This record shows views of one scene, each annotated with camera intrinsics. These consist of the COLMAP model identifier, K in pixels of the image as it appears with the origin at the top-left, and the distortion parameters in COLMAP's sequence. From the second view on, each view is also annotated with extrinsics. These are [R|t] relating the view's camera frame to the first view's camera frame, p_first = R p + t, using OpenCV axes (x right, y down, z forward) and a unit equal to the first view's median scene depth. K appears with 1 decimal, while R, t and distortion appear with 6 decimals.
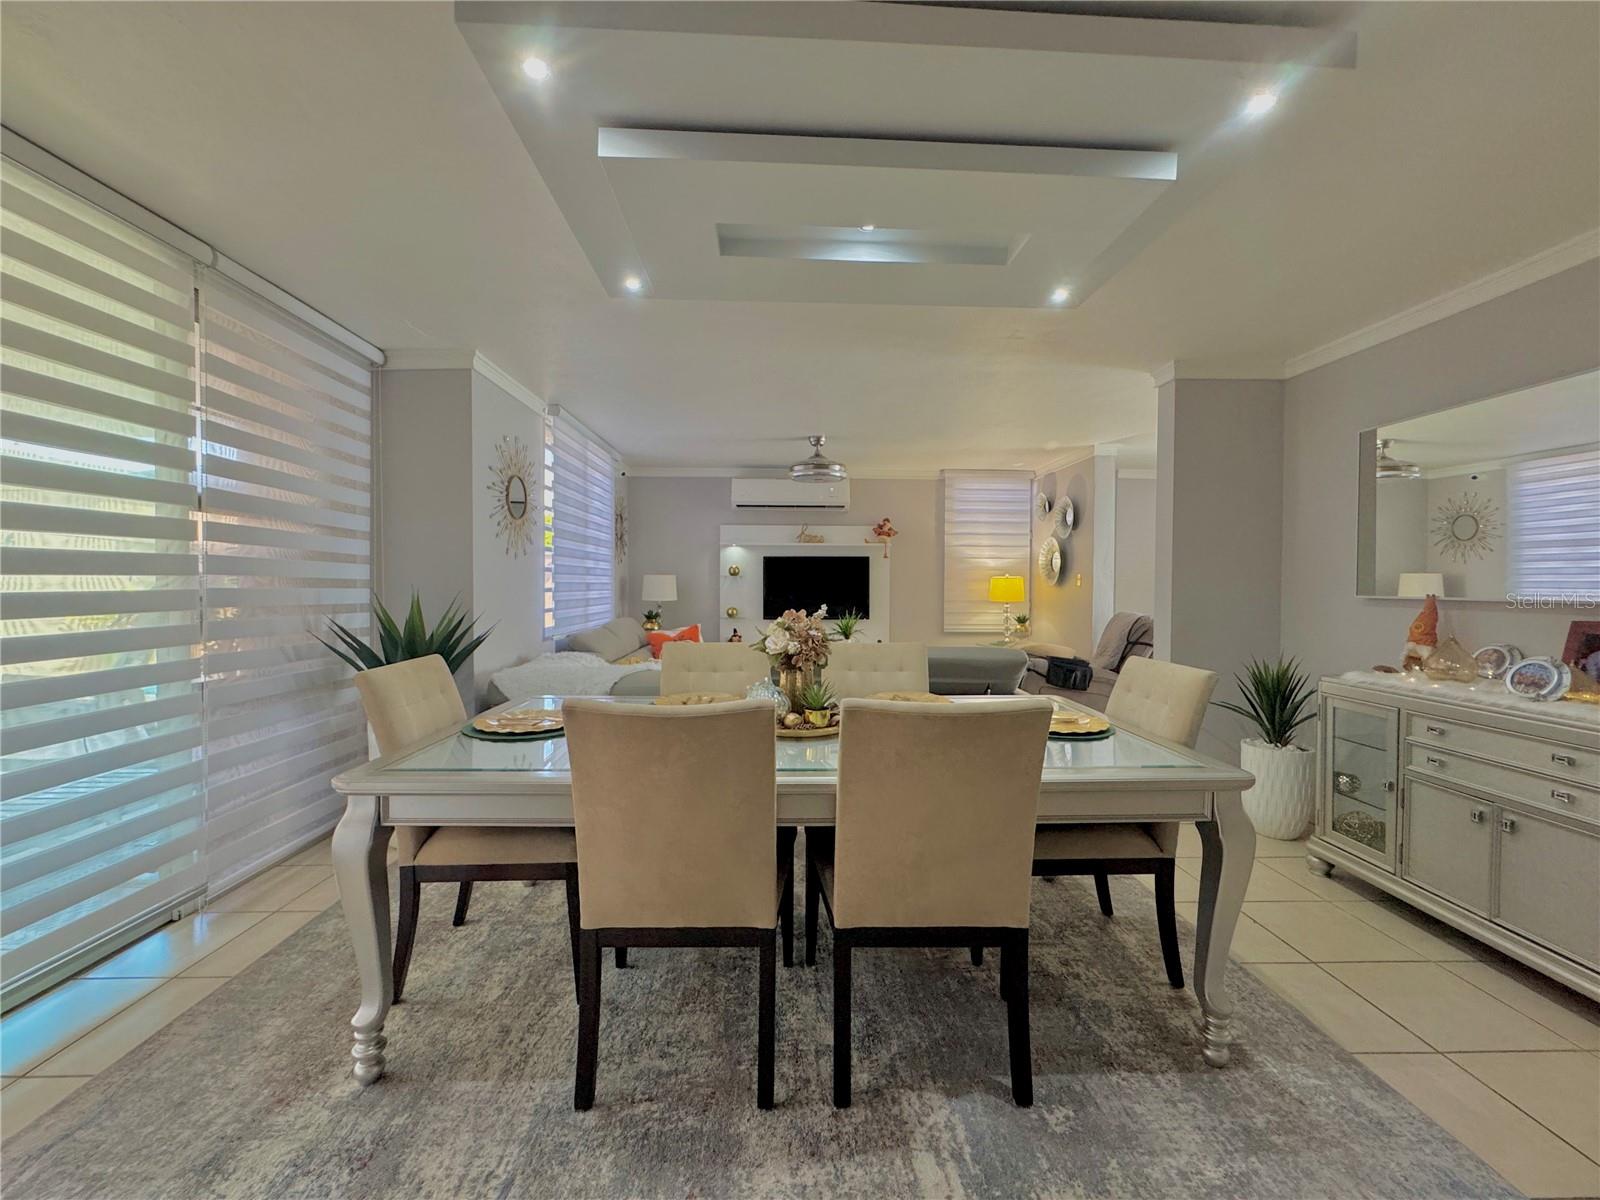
lens RADIAL K [[638.4, 0, 800.0], [0, 638.4, 600.0], [0, 0, 1]] dist [-0.002920, 0.000011]
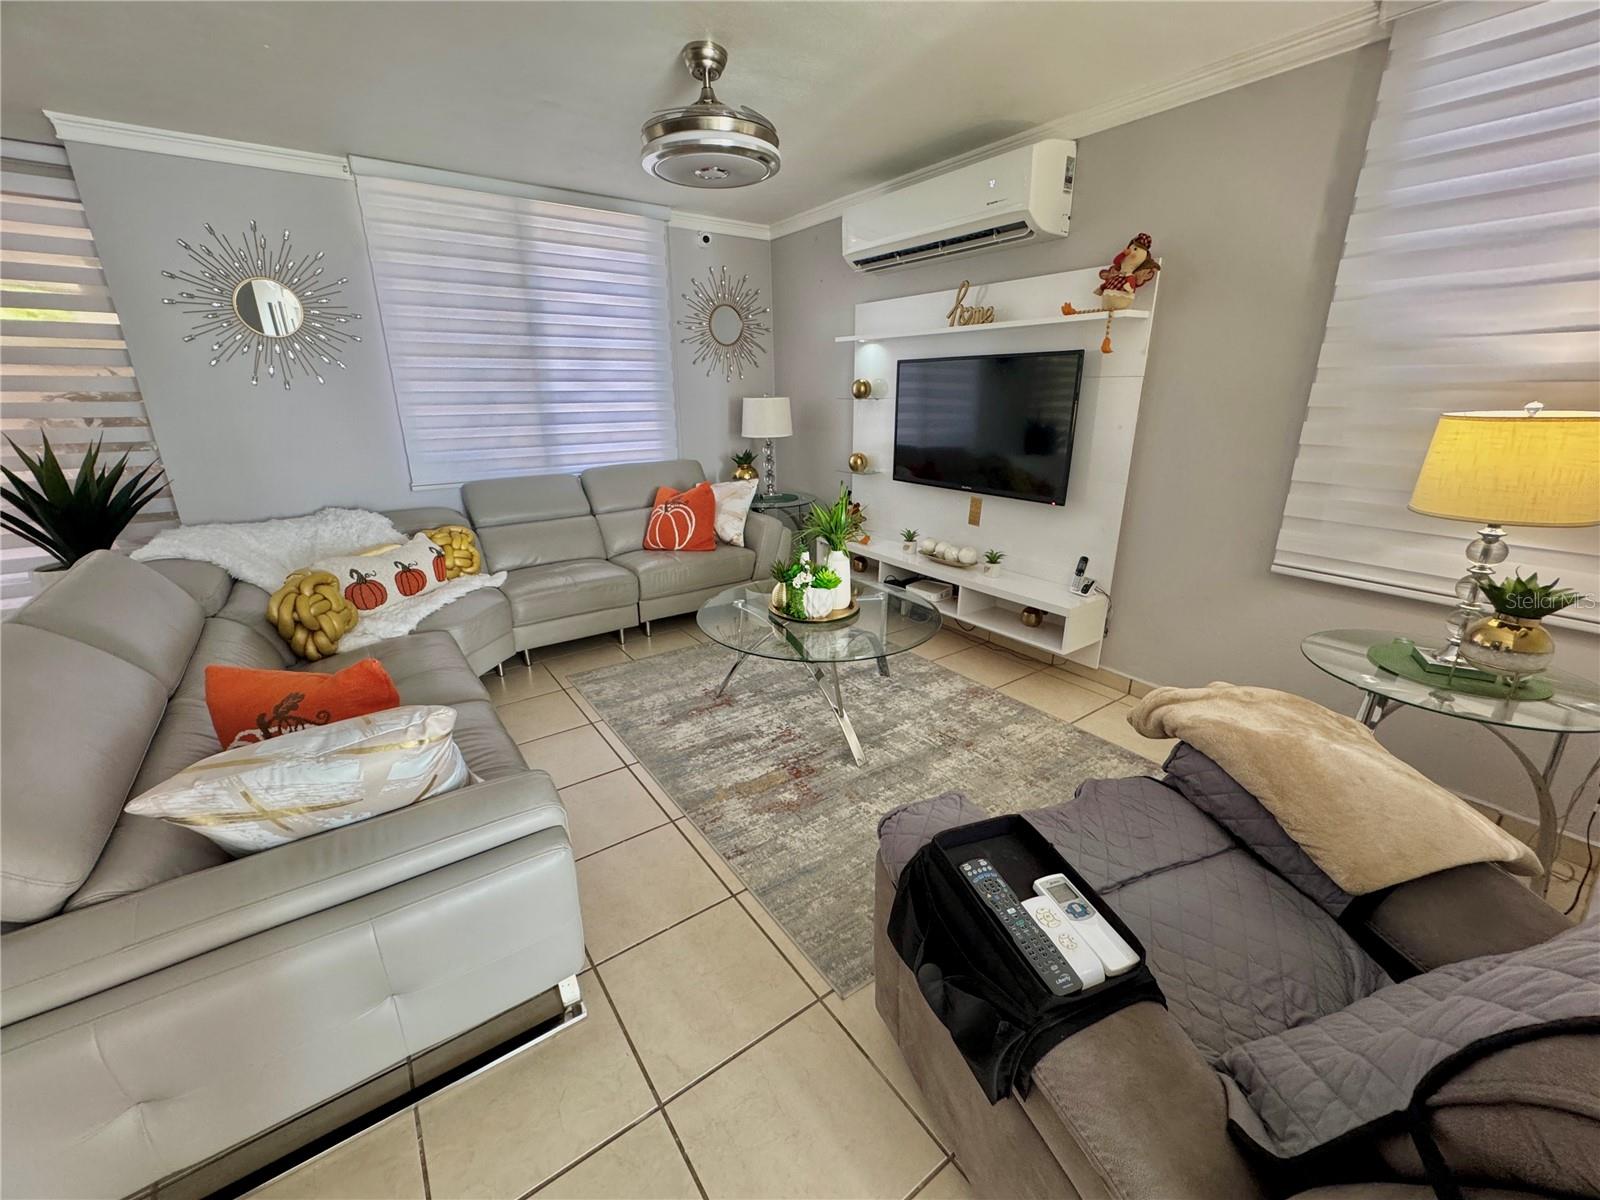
lens RADIAL K [[638.4, 0, 800.0], [0, 638.4, 600.0], [0, 0, 1]] dist [-0.002920, 0.000011]
pose [[0.550494, 0.258438, -0.793830, 0.378979], [-0.010958, 0.953033, 0.302669, -0.038976], [0.834767, -0.157919, 0.527470, 0.637213]]
